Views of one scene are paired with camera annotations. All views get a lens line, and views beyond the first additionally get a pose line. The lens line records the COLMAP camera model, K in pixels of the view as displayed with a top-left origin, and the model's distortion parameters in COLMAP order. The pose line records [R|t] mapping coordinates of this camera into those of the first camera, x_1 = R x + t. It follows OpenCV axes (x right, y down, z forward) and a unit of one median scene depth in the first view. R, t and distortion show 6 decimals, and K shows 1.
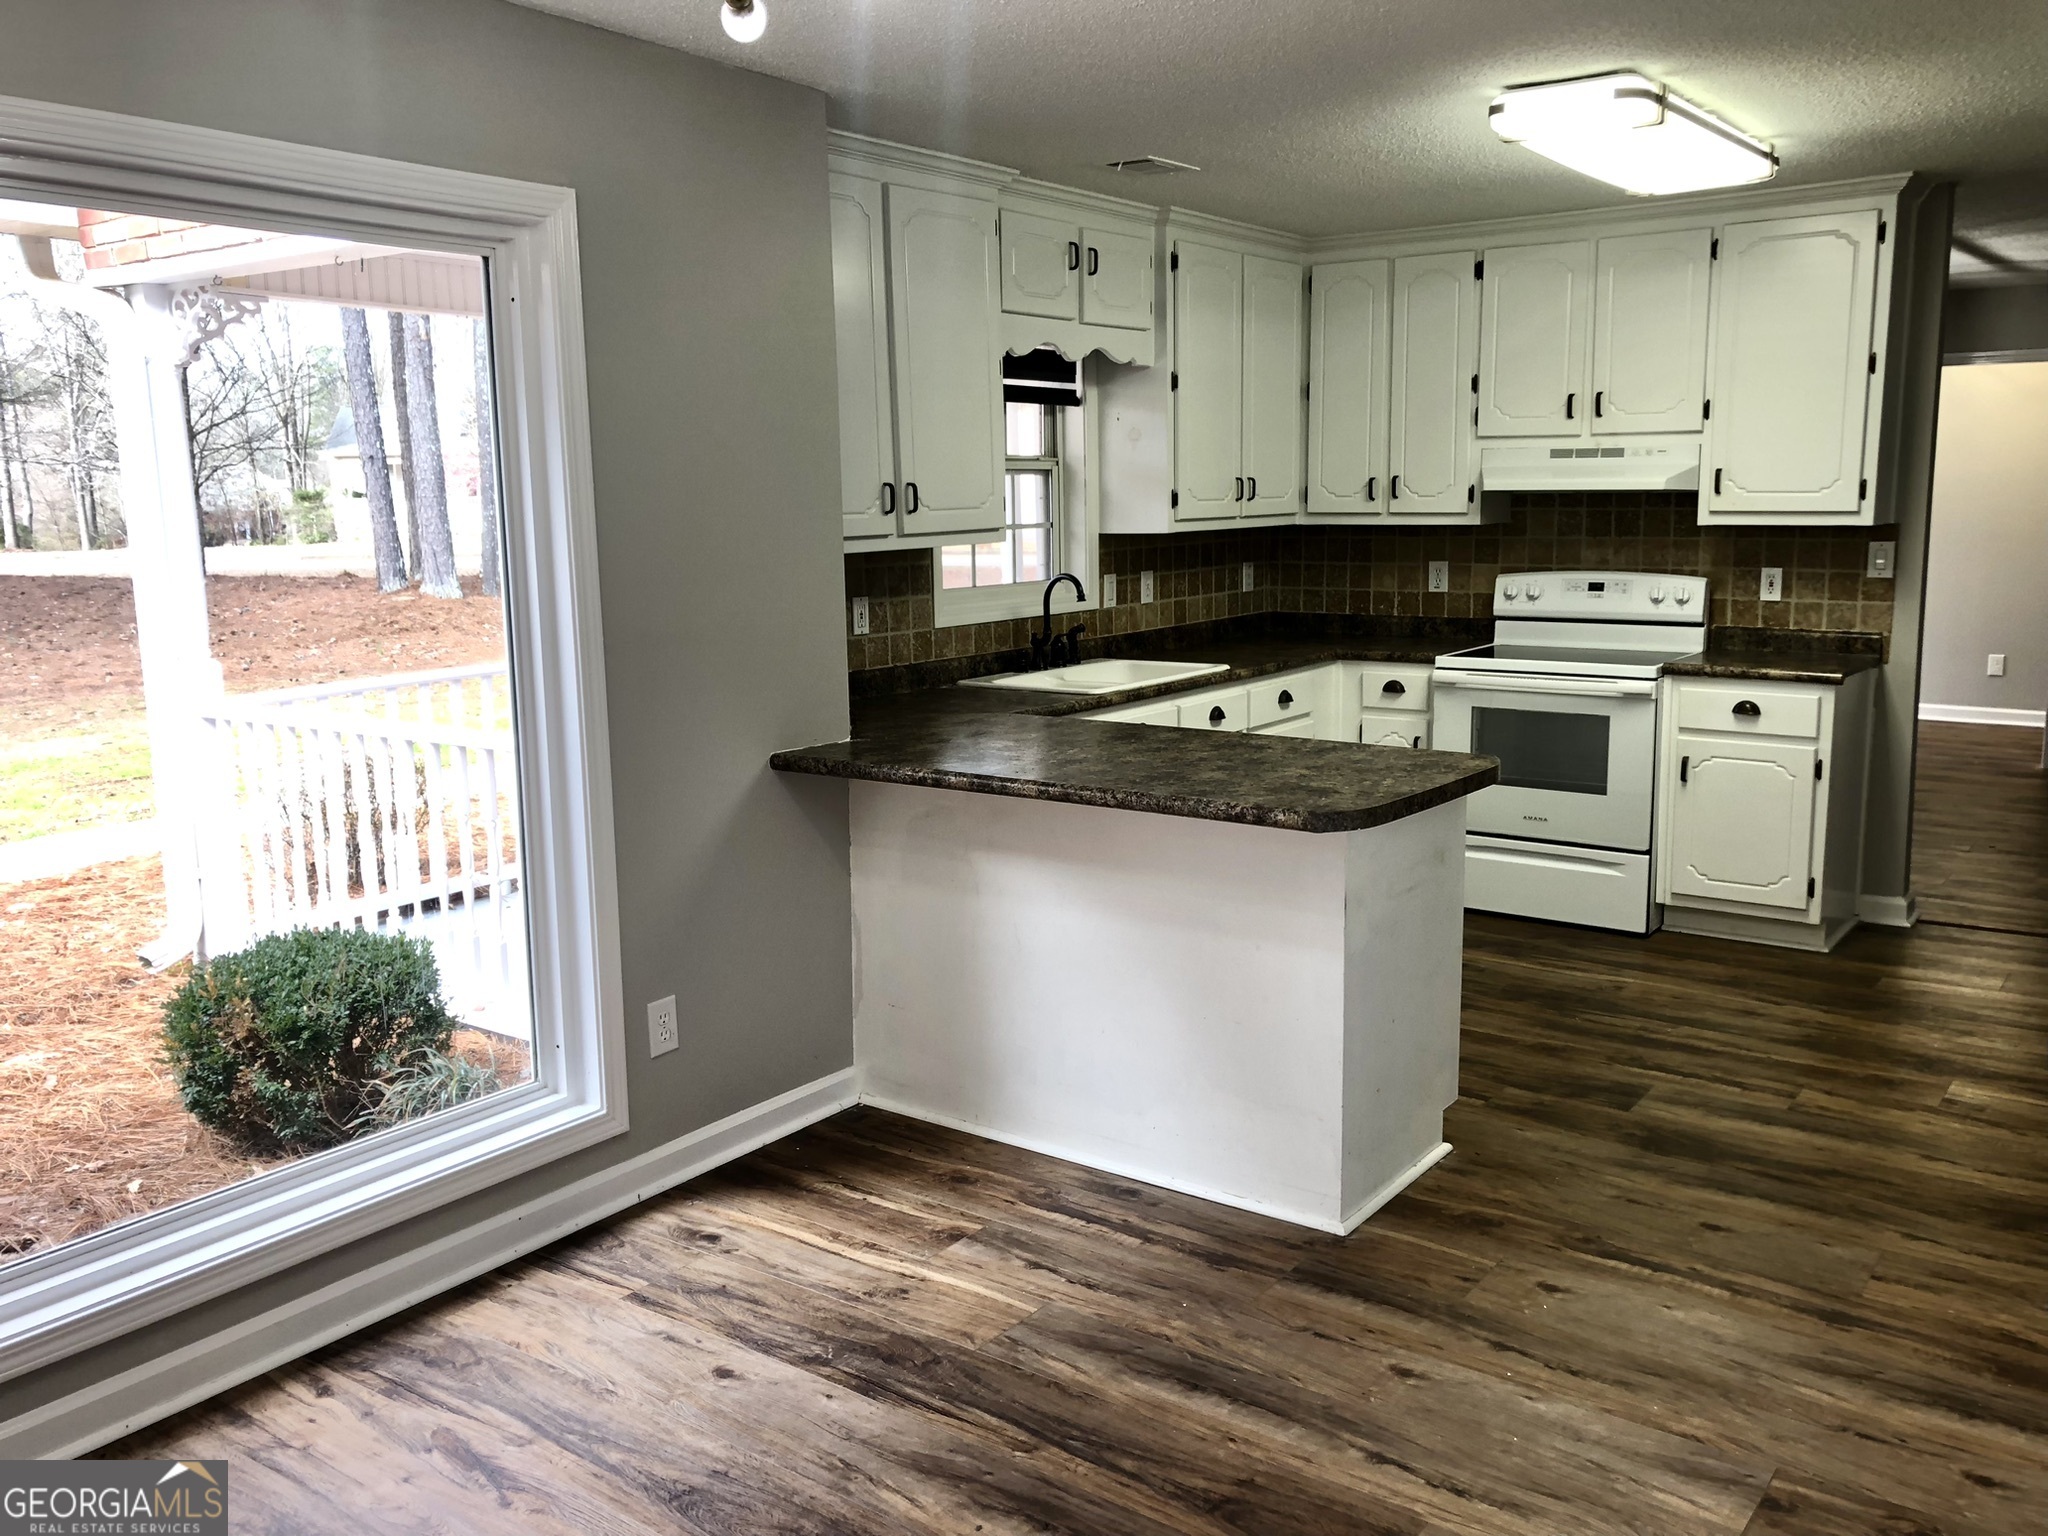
lens RADIAL K [[1700.7, 0, 1024.6], [0, 1700.7, 755.7], [0, 0, 1]] dist [0.059083, -0.000078]
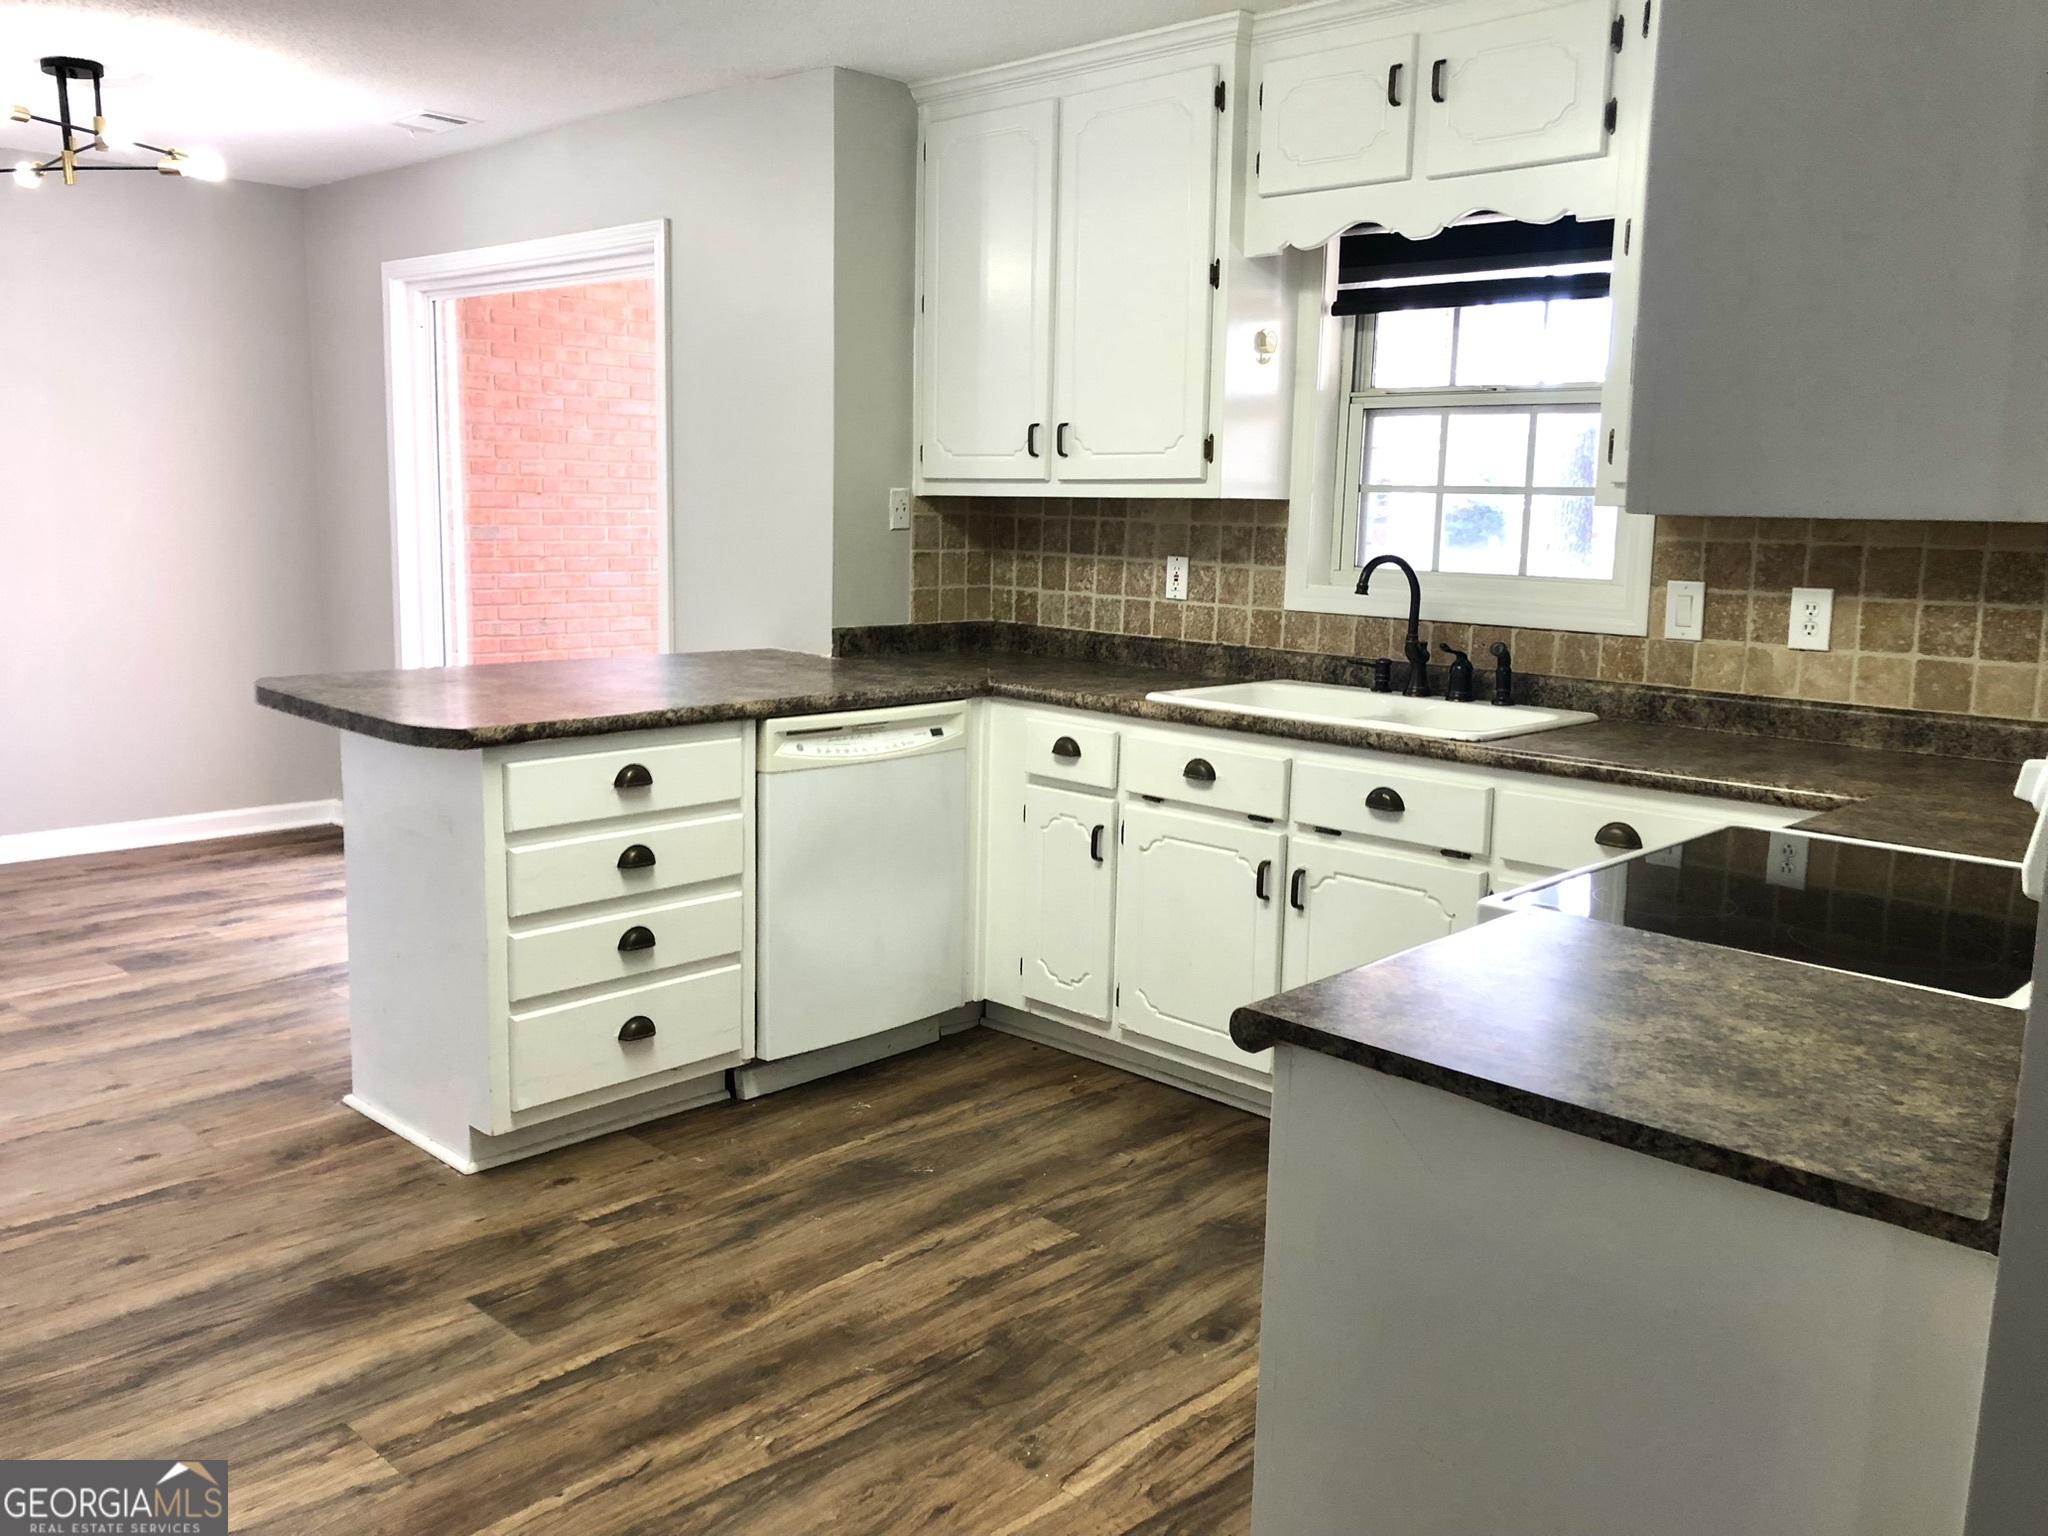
lens RADIAL K [[1700.7, 0, 1024.6], [0, 1700.7, 755.7], [0, 0, 1]] dist [0.059083, -0.000078]
pose [[-0.148620, 0.158550, -0.976101, 0.885169], [-0.178118, 0.966628, 0.184132, -0.157317], [0.972721, 0.201227, -0.115420, 1.160626]]
